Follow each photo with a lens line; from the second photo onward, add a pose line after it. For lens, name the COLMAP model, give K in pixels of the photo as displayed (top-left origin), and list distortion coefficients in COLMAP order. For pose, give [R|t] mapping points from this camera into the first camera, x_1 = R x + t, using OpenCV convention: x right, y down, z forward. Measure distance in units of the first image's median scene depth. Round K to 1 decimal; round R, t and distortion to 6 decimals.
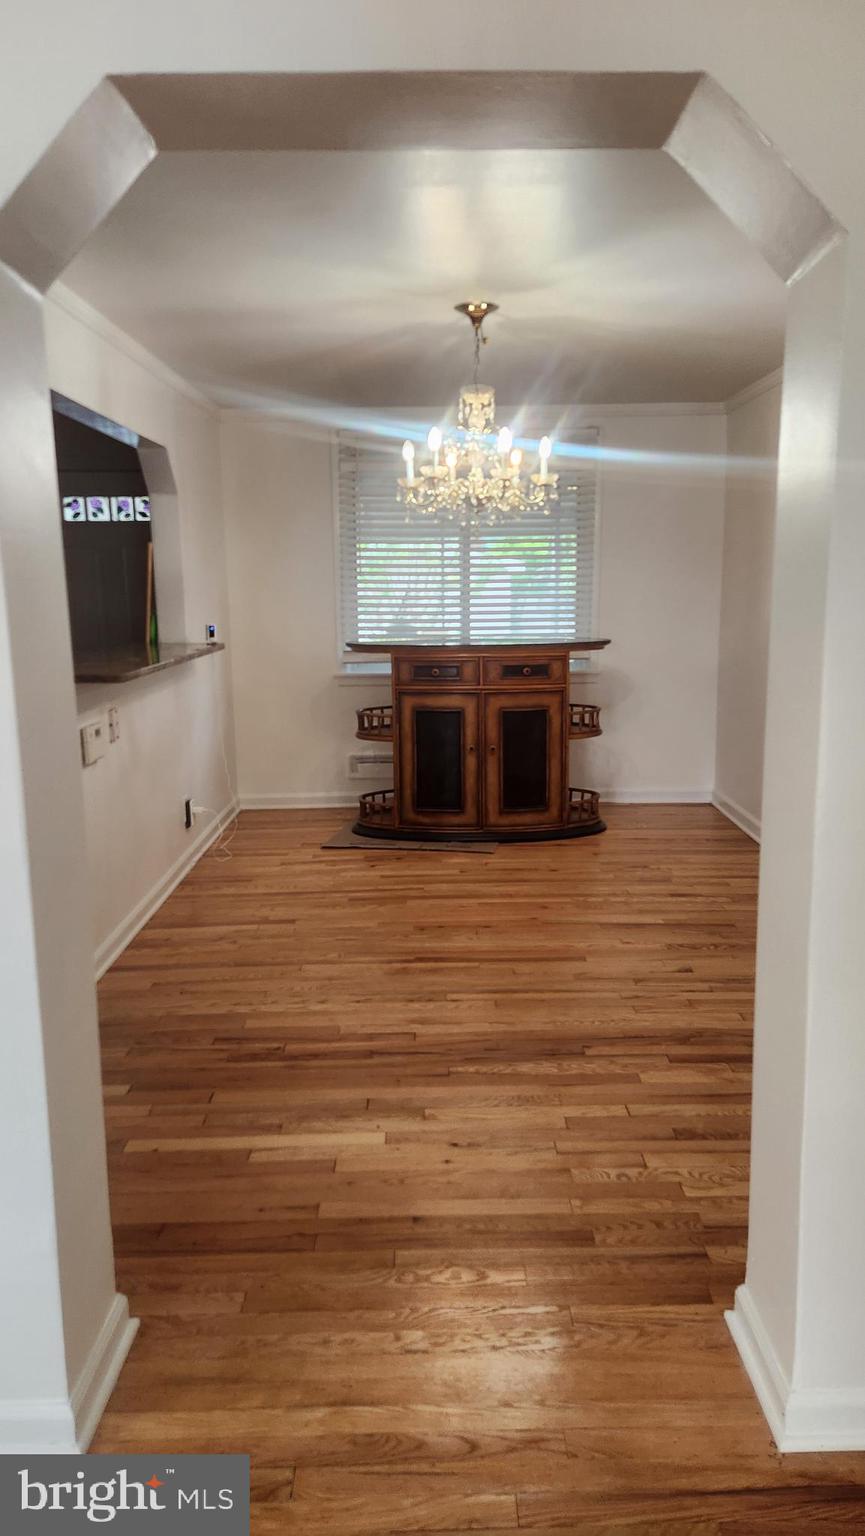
lens RADIAL K [[1006.2, 0, 431.7], [0, 1006.2, 759.7], [0, 0, 1]] dist [0.085447, 0.000021]
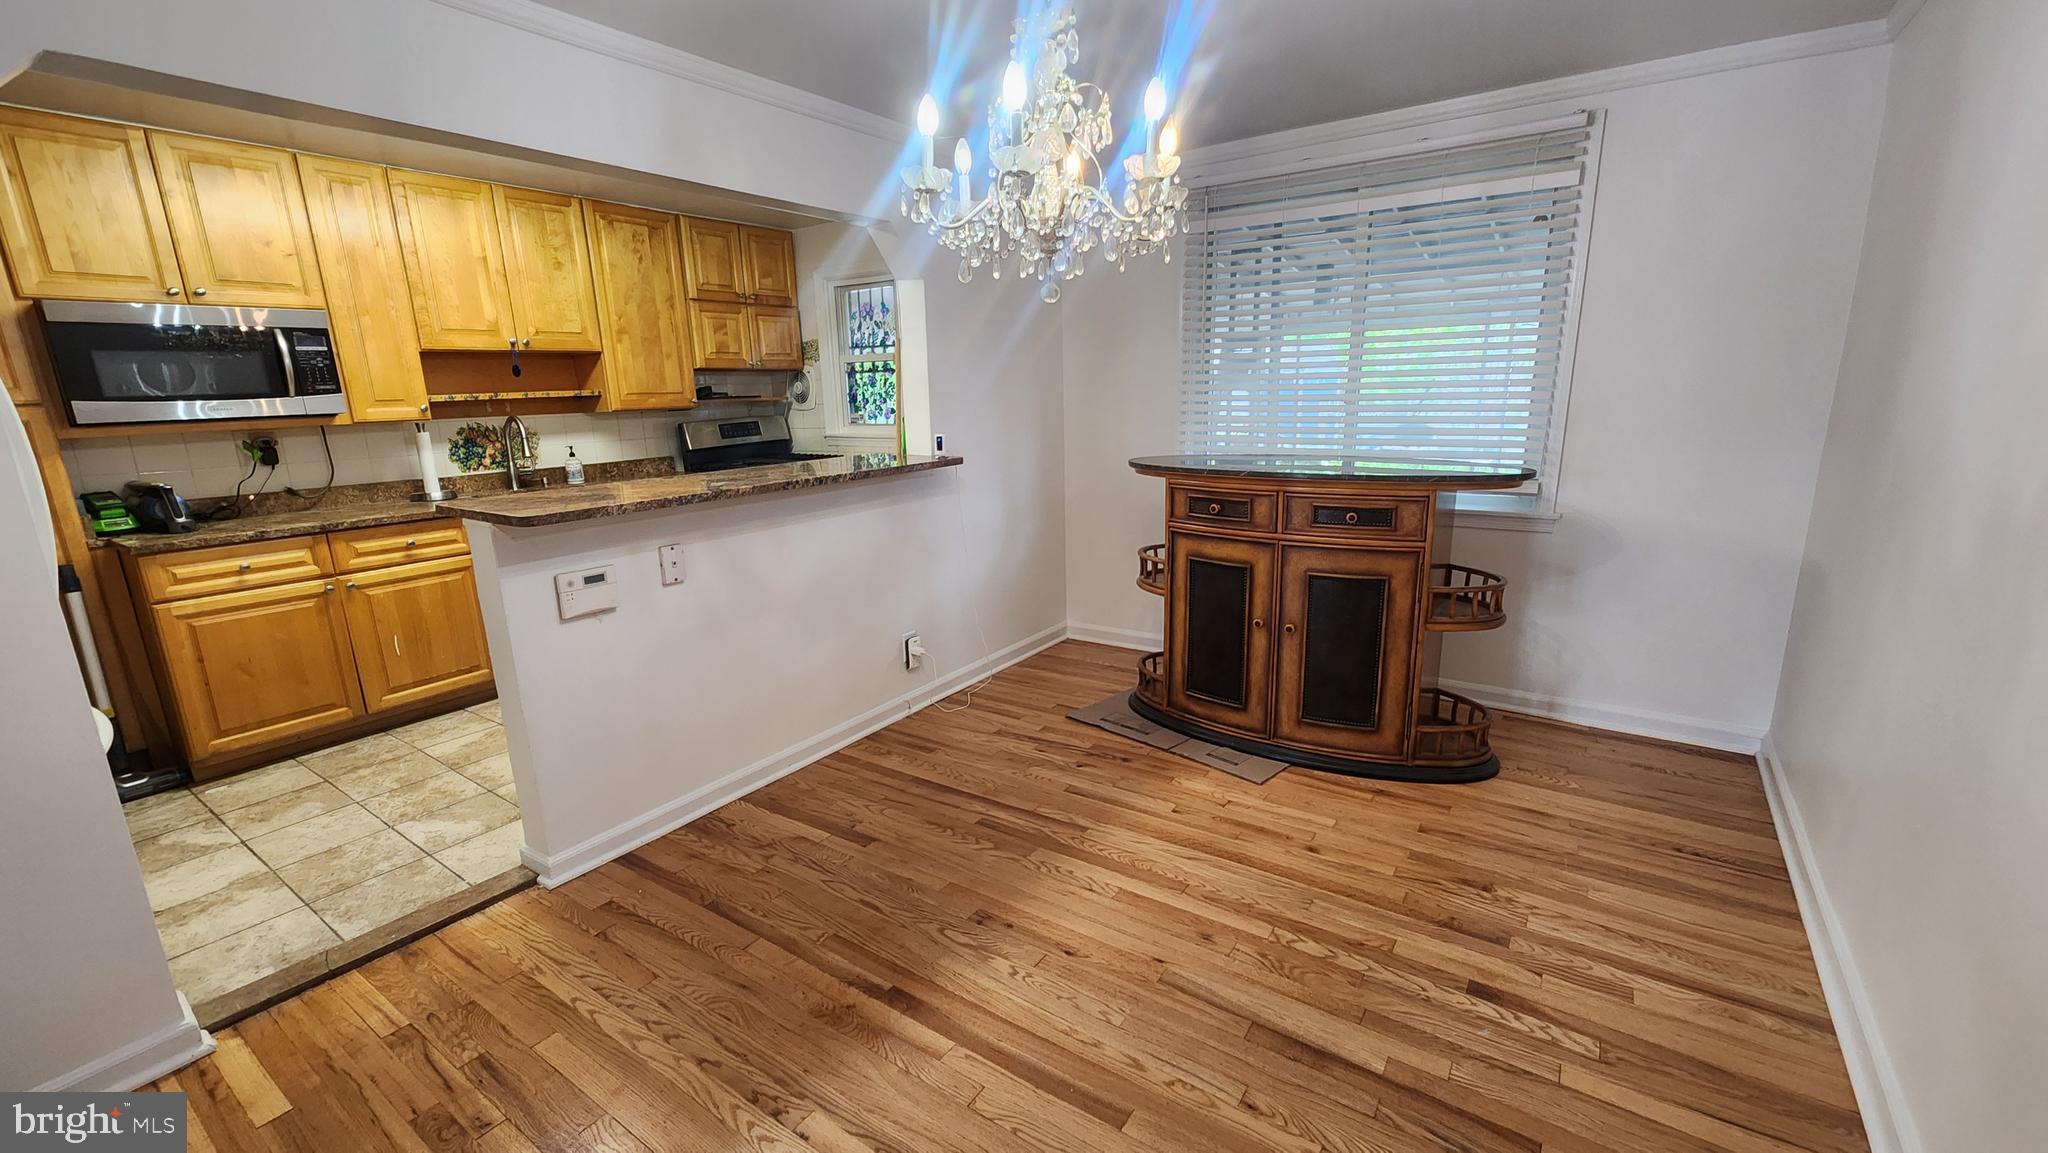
lens RADIAL K [[830.0, 0, 1027.7], [0, 830.0, 586.0], [0, 0, 1]] dist [-0.000914, 0.000327]
pose [[0.820513, 0.125973, -0.557574, 0.221834], [-0.084141, 0.991406, 0.100169, -0.079693], [0.565401, -0.035275, 0.824062, 0.448657]]
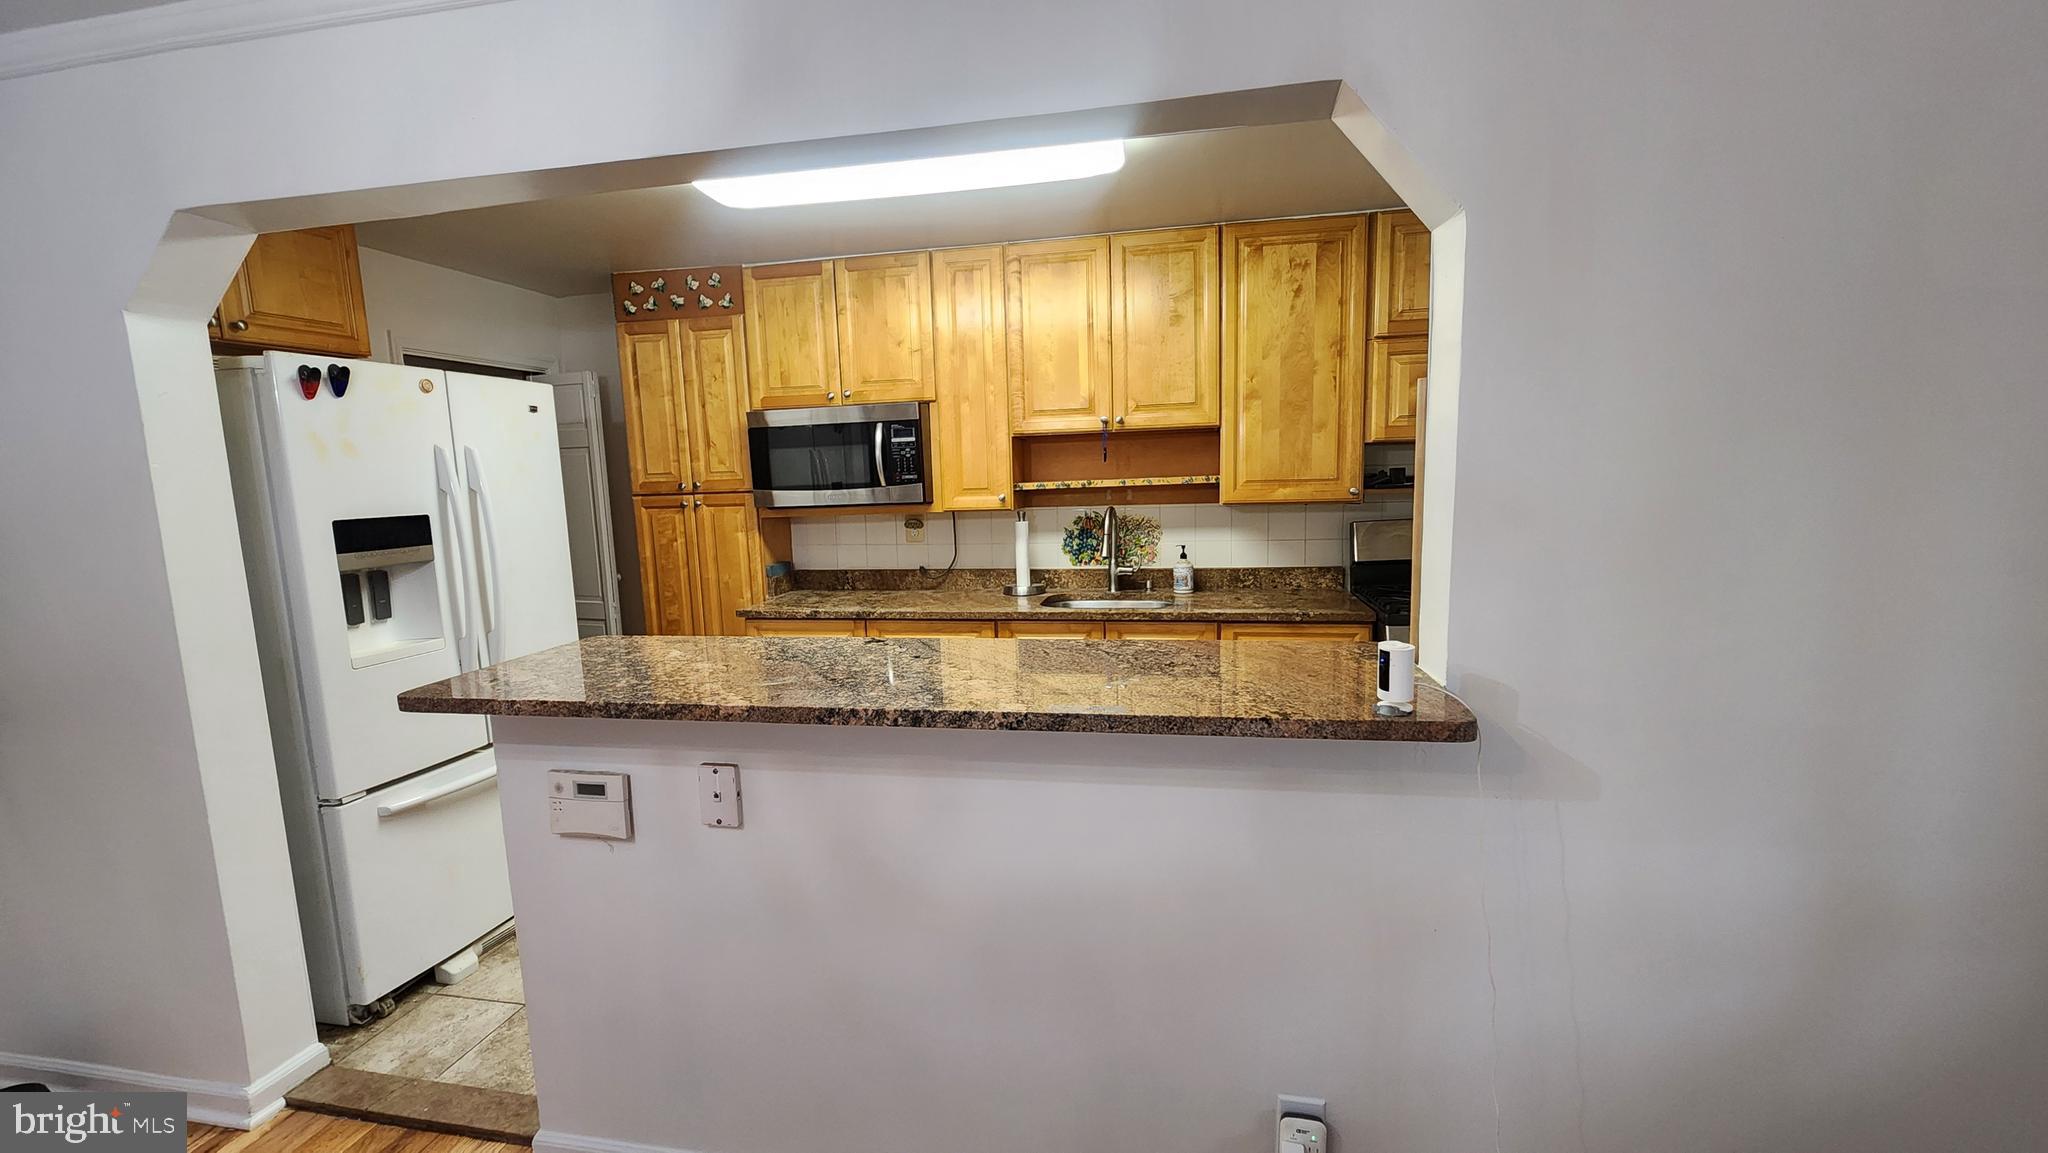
lens RADIAL K [[830.0, 0, 1027.7], [0, 830.0, 586.0], [0, 0, 1]] dist [-0.000914, 0.000327]
pose [[-0.192024, 0.151046, -0.969697, 0.033306], [-0.138921, 0.973952, 0.179218, -0.163933], [0.971508, 0.169125, -0.166039, 0.865776]]
